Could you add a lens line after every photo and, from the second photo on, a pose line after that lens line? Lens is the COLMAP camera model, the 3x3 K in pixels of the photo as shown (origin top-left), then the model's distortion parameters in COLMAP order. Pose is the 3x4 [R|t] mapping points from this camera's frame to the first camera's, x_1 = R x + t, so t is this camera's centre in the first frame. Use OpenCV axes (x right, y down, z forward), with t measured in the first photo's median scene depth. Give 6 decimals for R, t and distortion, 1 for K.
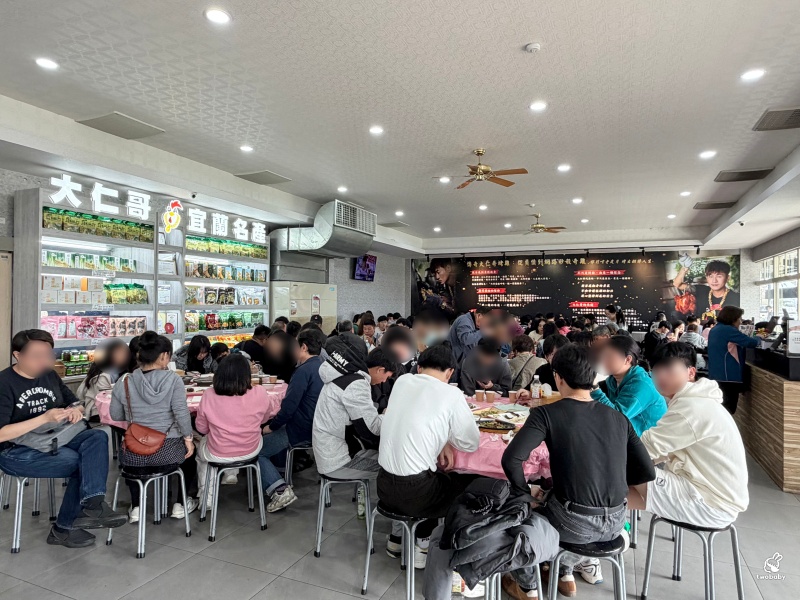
lens RADIAL K [[515.7, 0, 400.0], [0, 515.7, 300.0], [0, 0, 1]] dist [-0.002781, -0.000241]
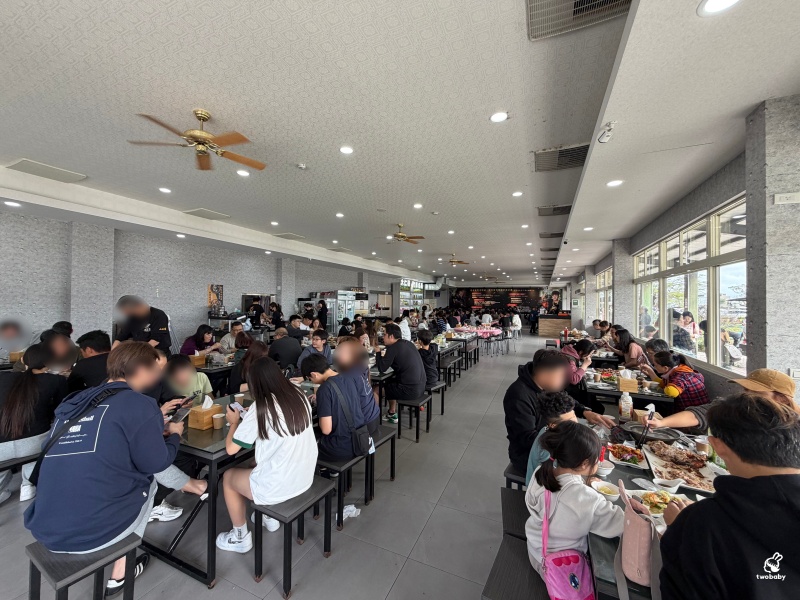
lens RADIAL K [[321.4, 0, 400.0], [0, 321.4, 300.0], [0, 0, 1]] dist [0.000067, -0.000004]
pose [[0.999882, 0.003369, -0.014983, -0.250662], [-0.003354, 0.999994, 0.000992, -0.019414], [0.014986, -0.000941, 0.999887, -0.837388]]
